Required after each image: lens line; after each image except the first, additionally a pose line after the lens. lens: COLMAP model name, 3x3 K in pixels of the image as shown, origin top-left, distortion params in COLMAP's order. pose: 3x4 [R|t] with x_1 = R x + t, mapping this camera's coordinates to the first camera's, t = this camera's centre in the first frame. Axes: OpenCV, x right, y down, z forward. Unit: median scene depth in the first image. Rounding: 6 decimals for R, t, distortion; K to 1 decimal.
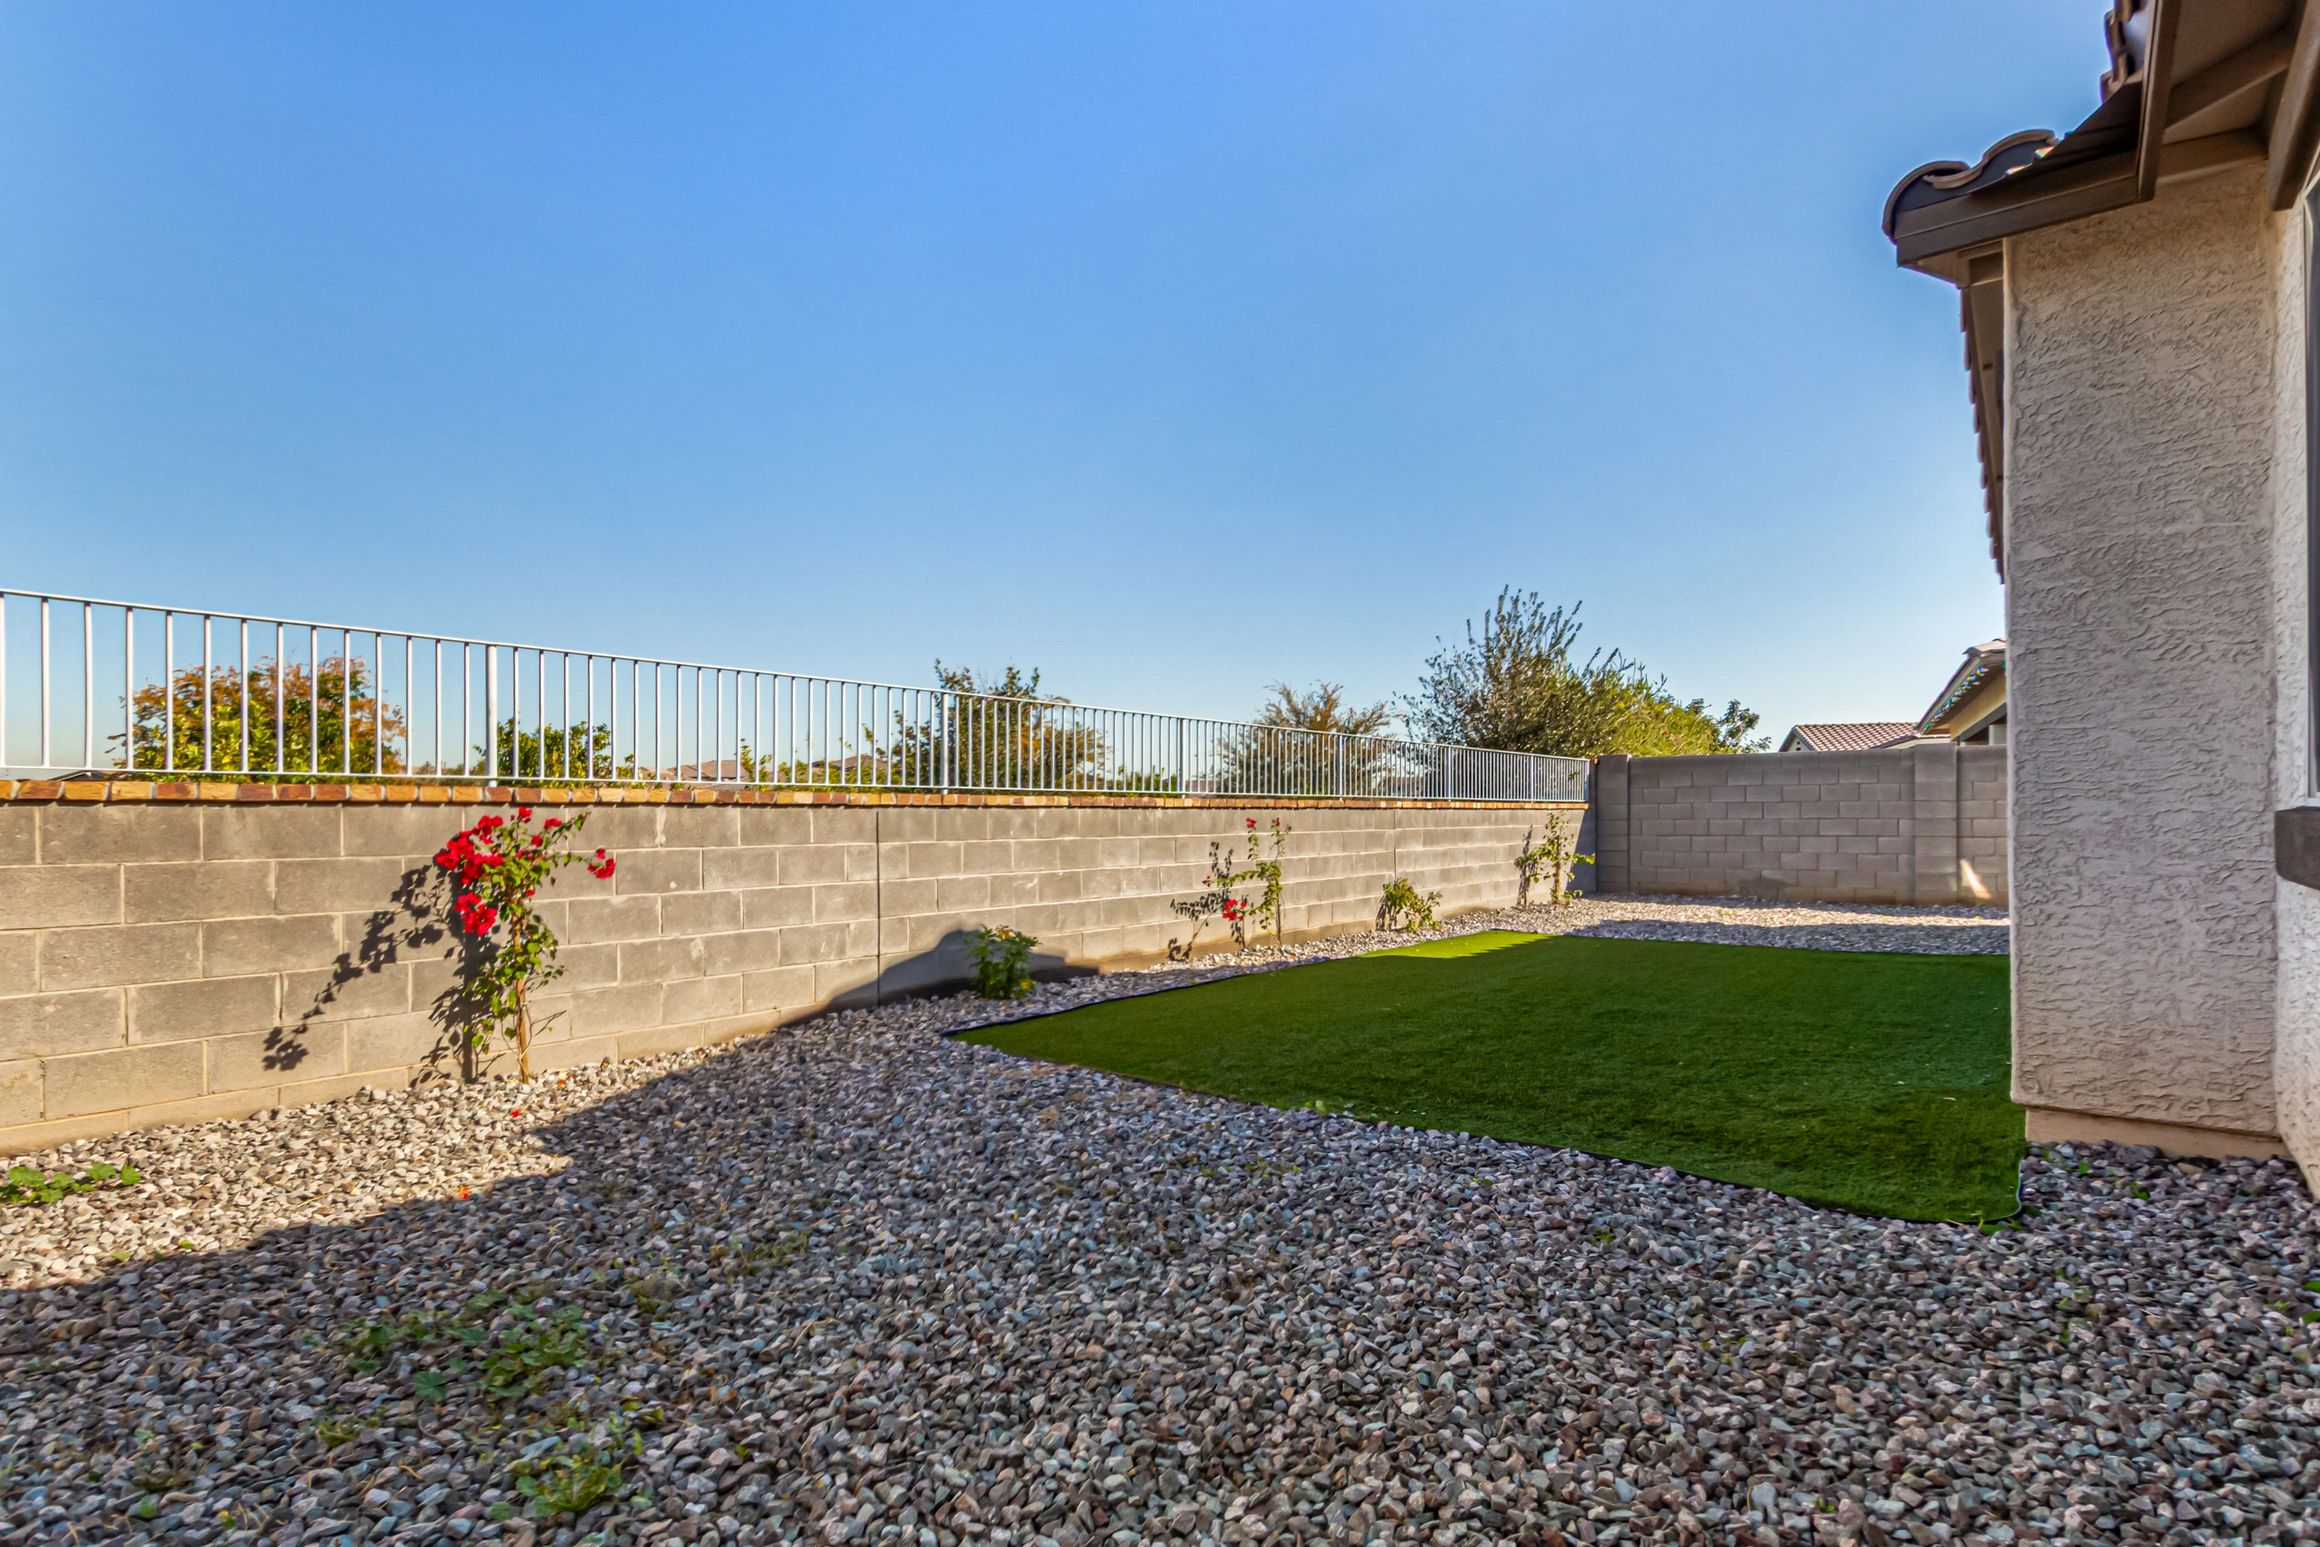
lens RADIAL K [[1122.9, 0, 1155.7], [0, 1122.9, 791.0], [0, 0, 1]] dist [0.003324, 0.000233]
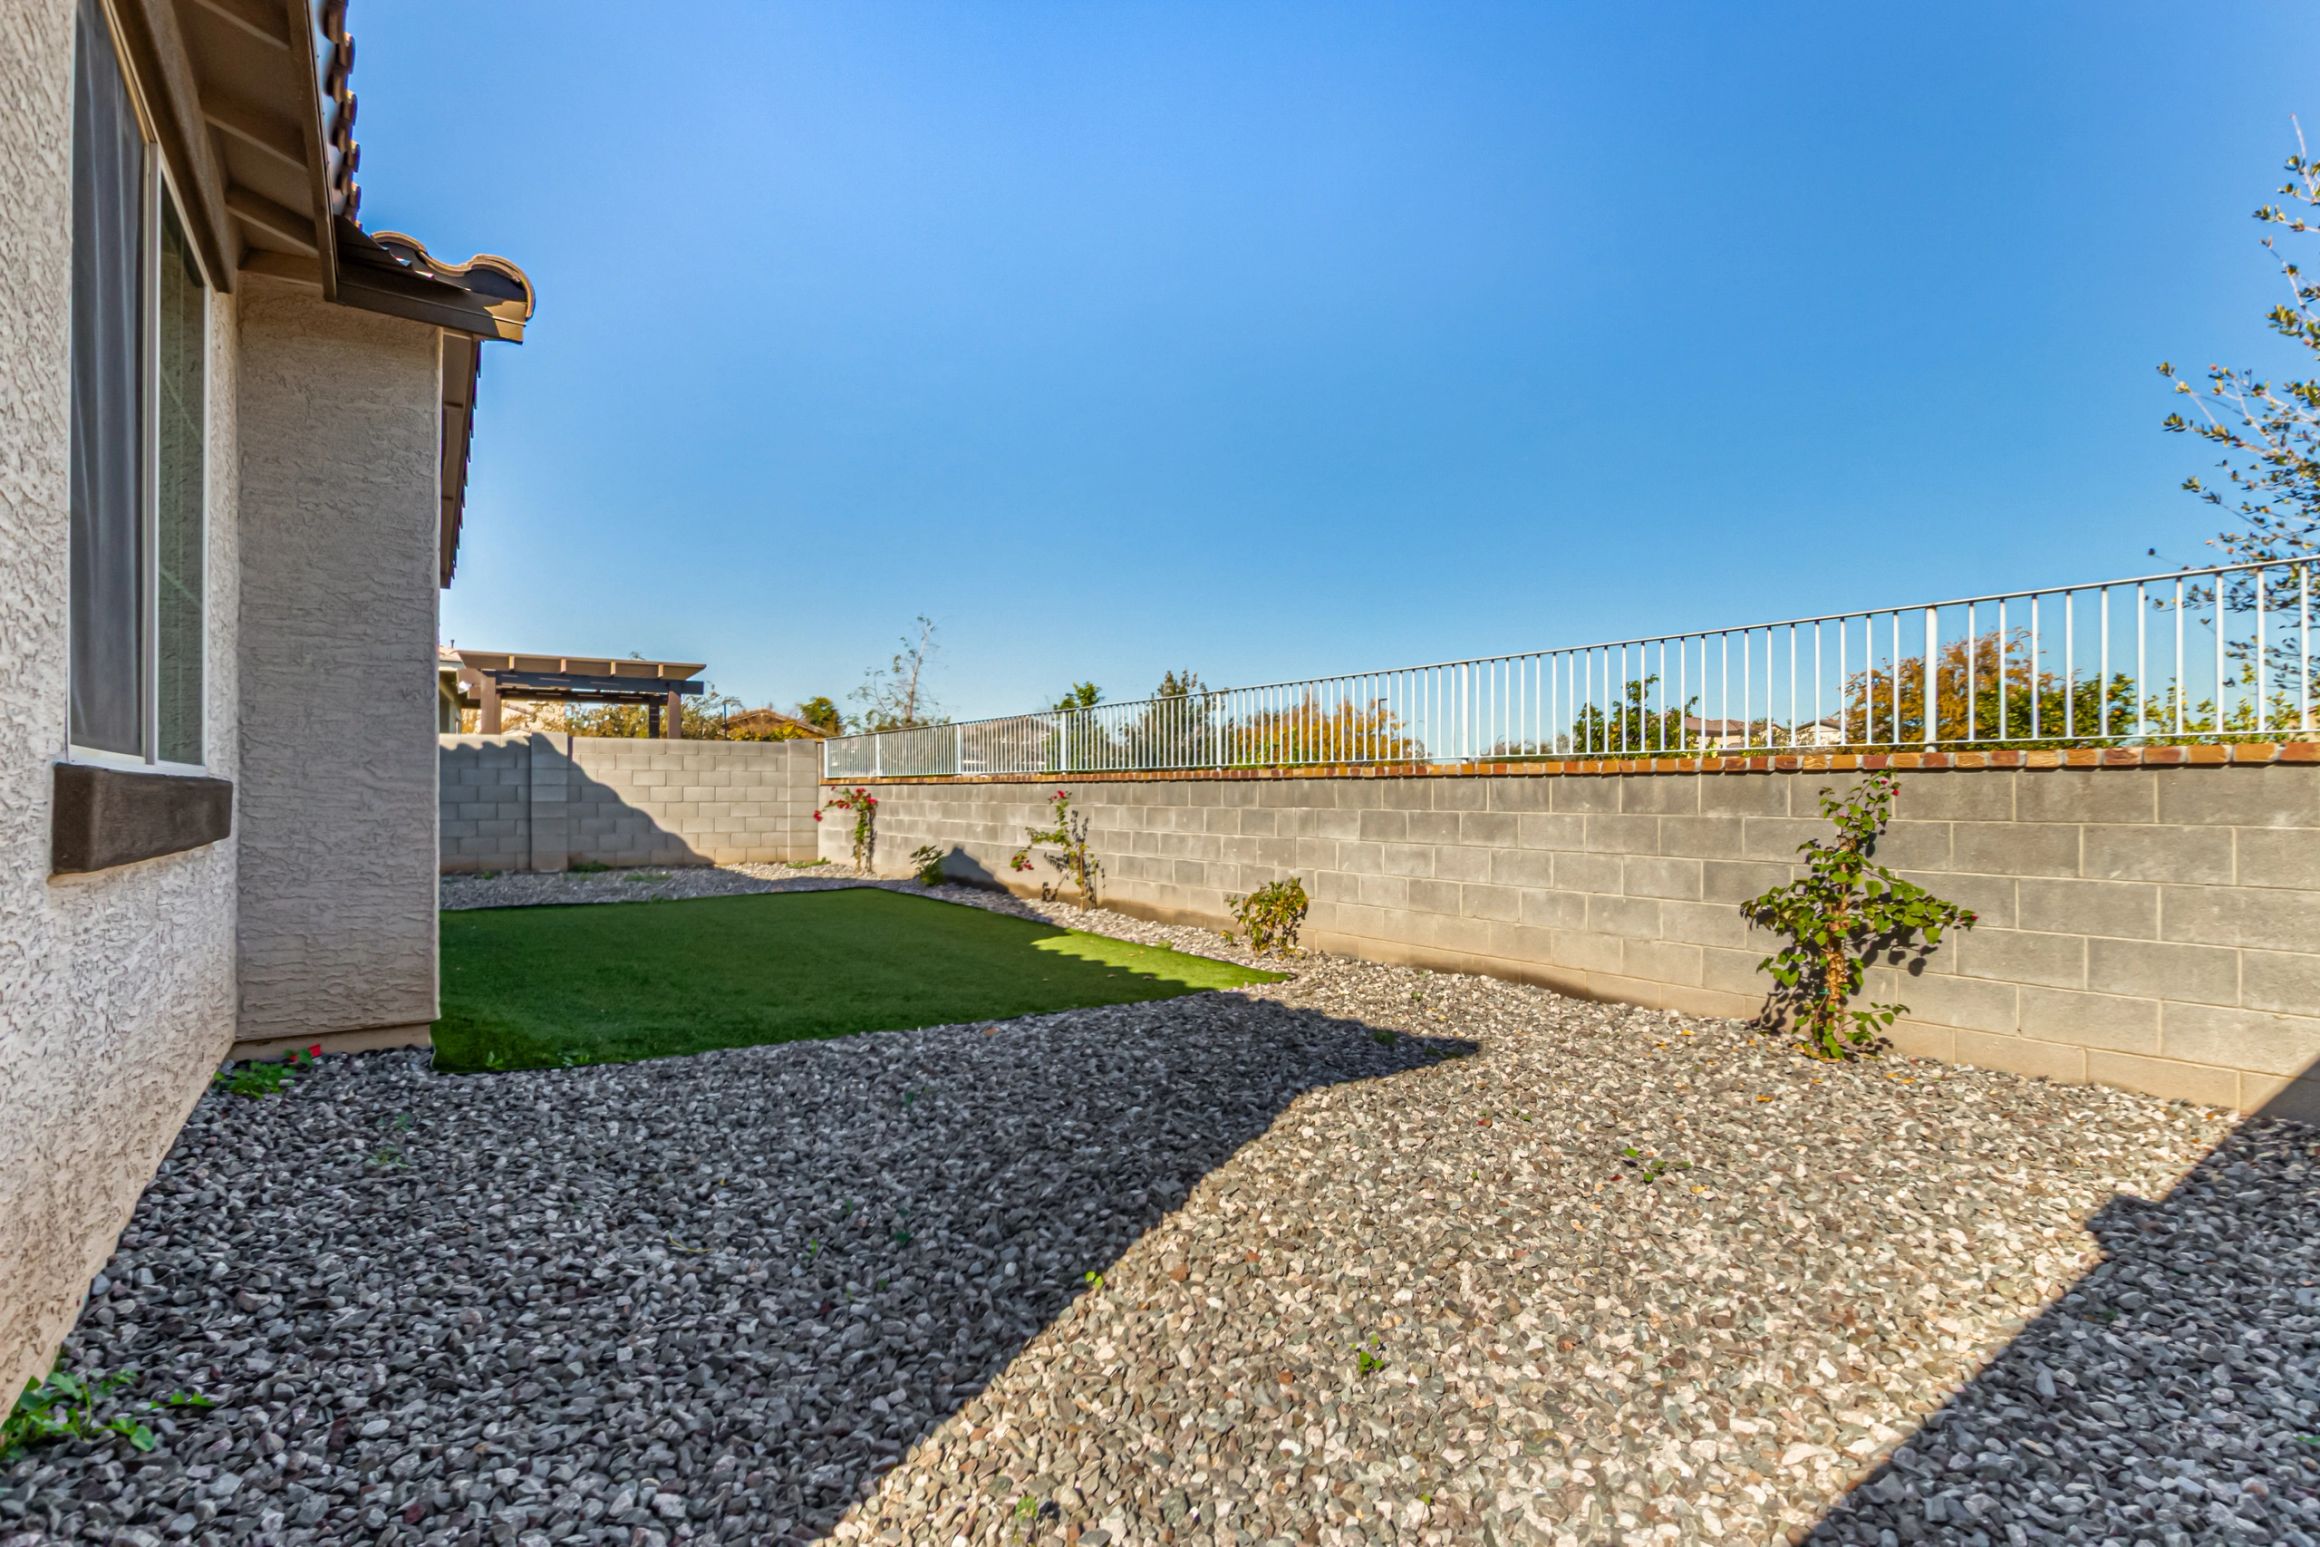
lens RADIAL K [[1128.8, 0, 1164.5], [0, 1128.8, 805.5], [0, 0, 1]] dist [0.008854, 0.000290]
pose [[-0.276173, 0.019806, -0.960904, 1.090313], [0.026758, 0.999559, 0.012912, 0.024805], [0.960735, -0.022146, -0.276581, 1.316638]]
